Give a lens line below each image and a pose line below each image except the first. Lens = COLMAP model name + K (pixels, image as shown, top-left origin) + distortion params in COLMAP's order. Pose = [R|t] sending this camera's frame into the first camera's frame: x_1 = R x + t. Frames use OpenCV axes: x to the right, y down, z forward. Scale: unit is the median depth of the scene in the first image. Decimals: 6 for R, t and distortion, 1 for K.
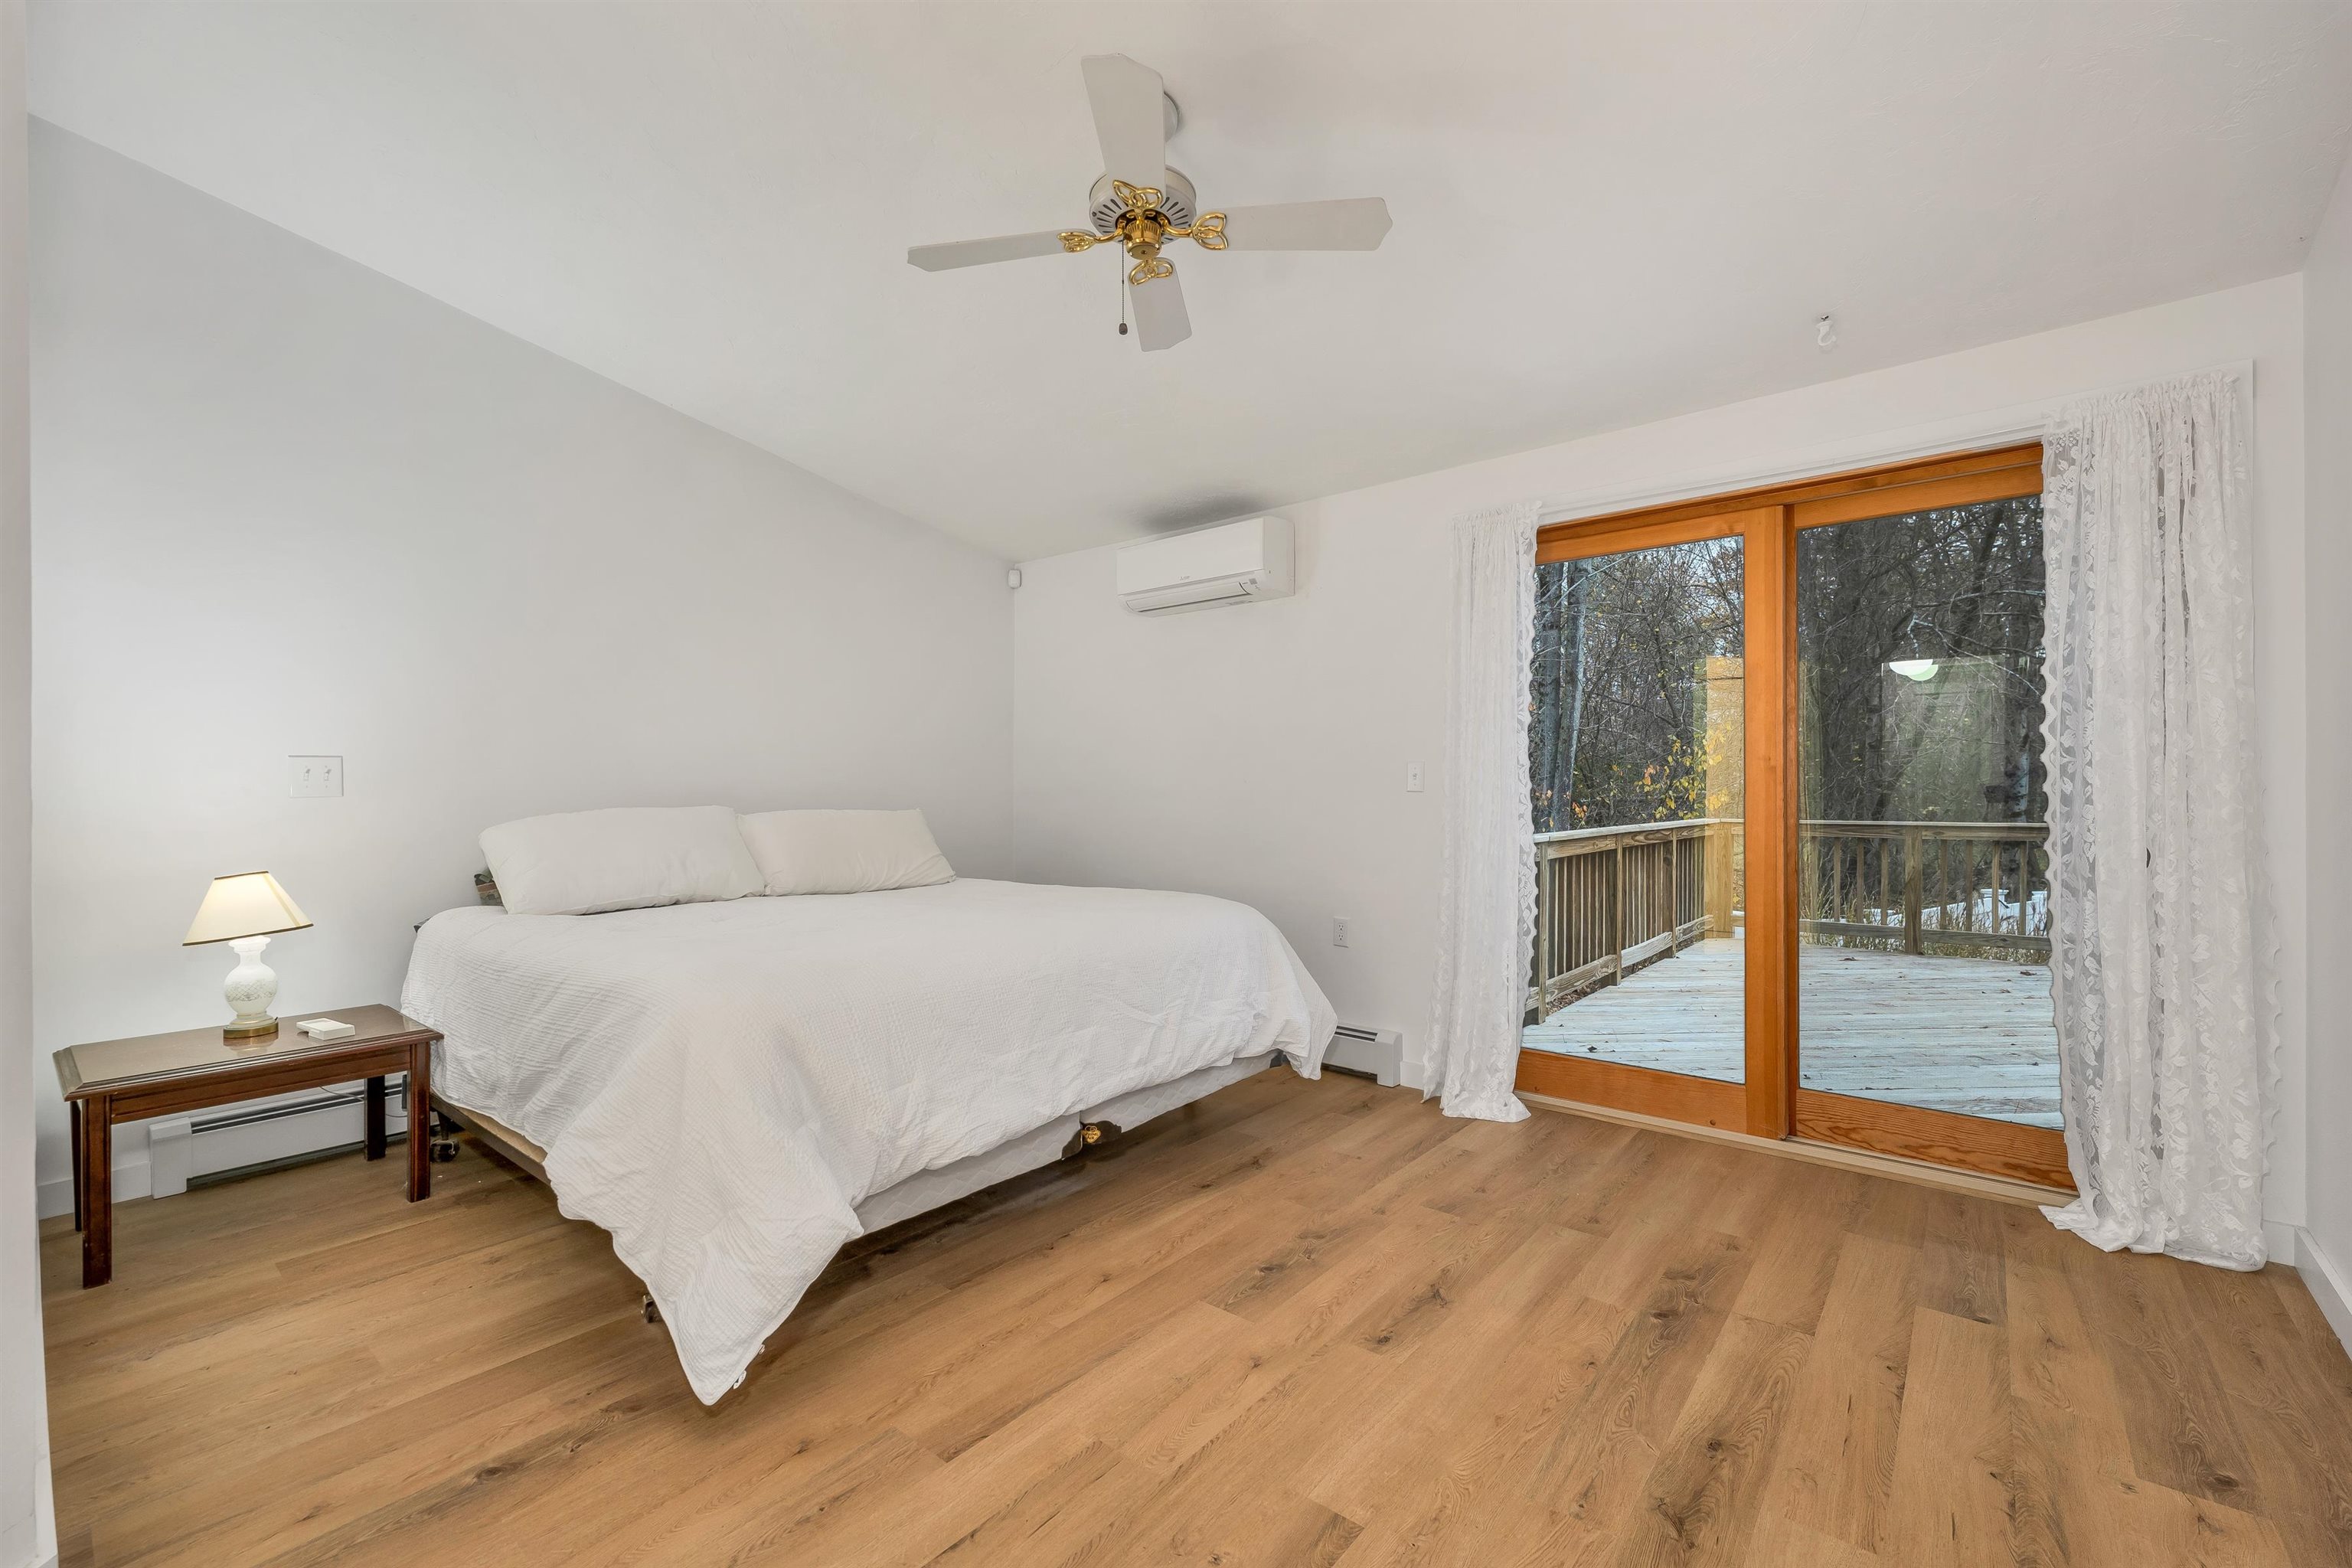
lens RADIAL K [[972.0, 0, 1183.9], [0, 972.0, 805.3], [0, 0, 1]] dist [0.001689, 0.000199]
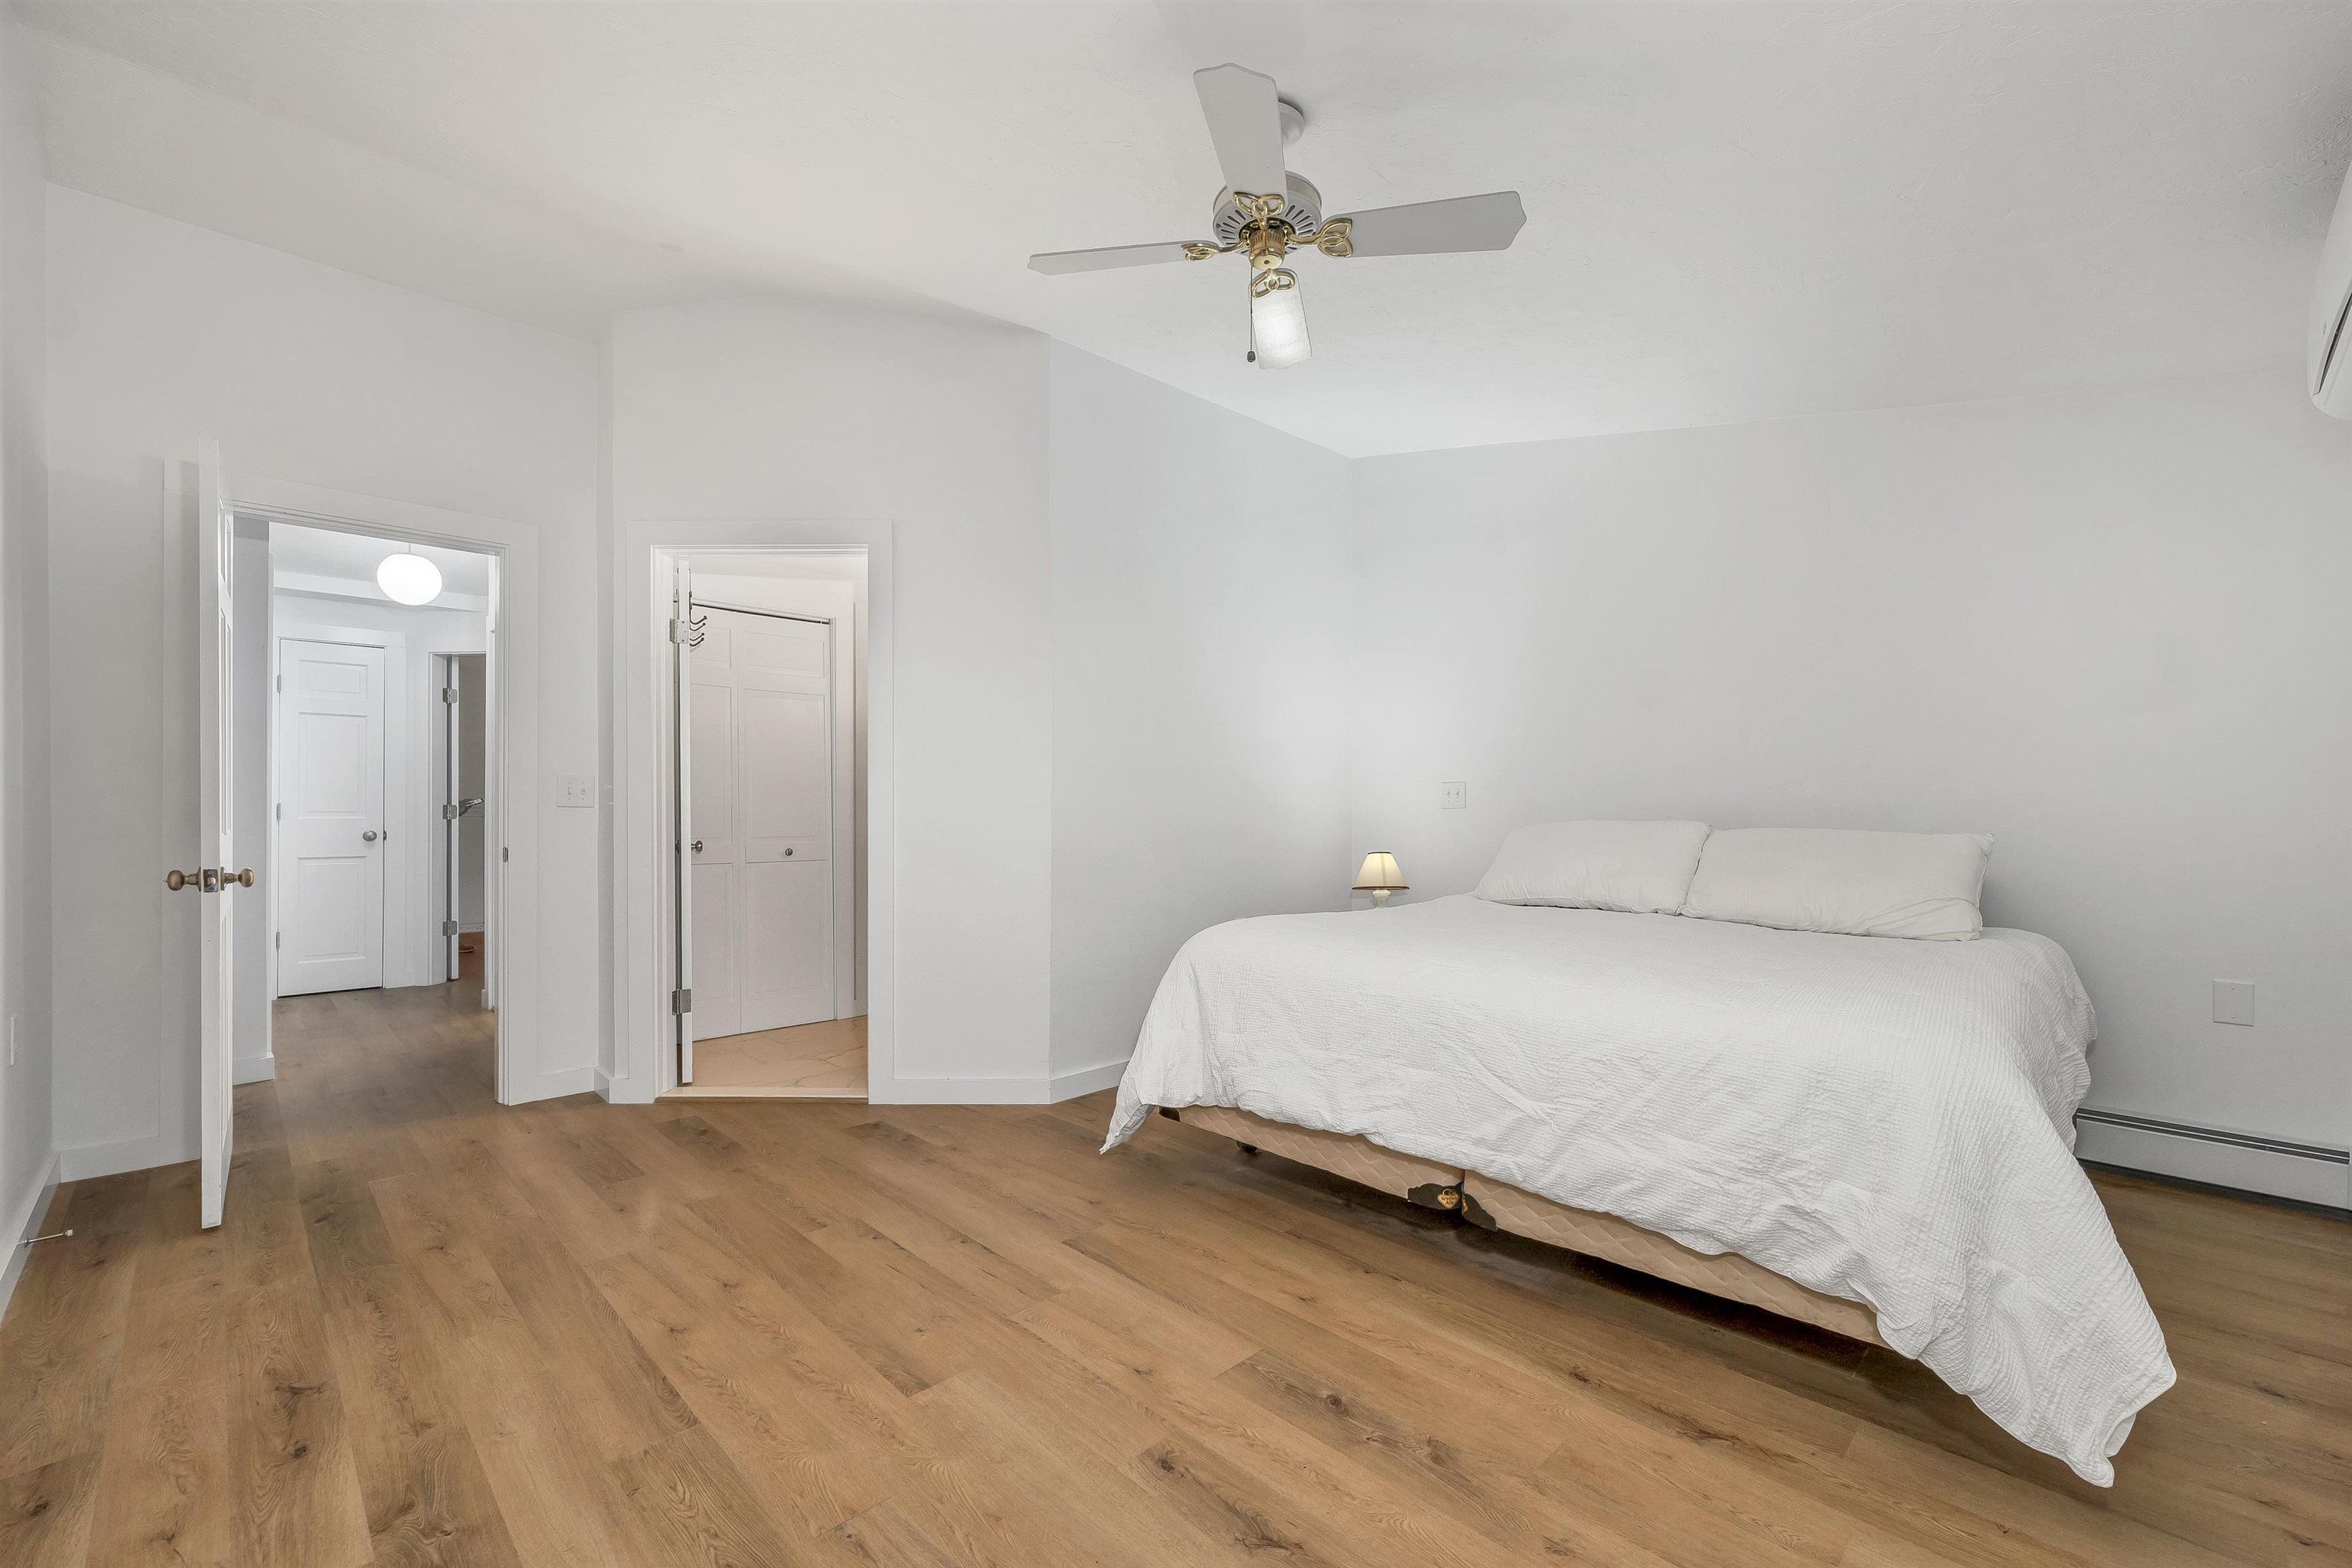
lens RADIAL K [[978.1, 0, 1177.2], [0, 978.1, 822.1], [0, 0, 1]] dist [0.000221, -0.000127]
pose [[-0.102932, 0.019936, -0.994489, 0.884060], [-0.019397, 0.999569, 0.022046, -0.014849], [0.994499, 0.021560, -0.102501, 0.935302]]
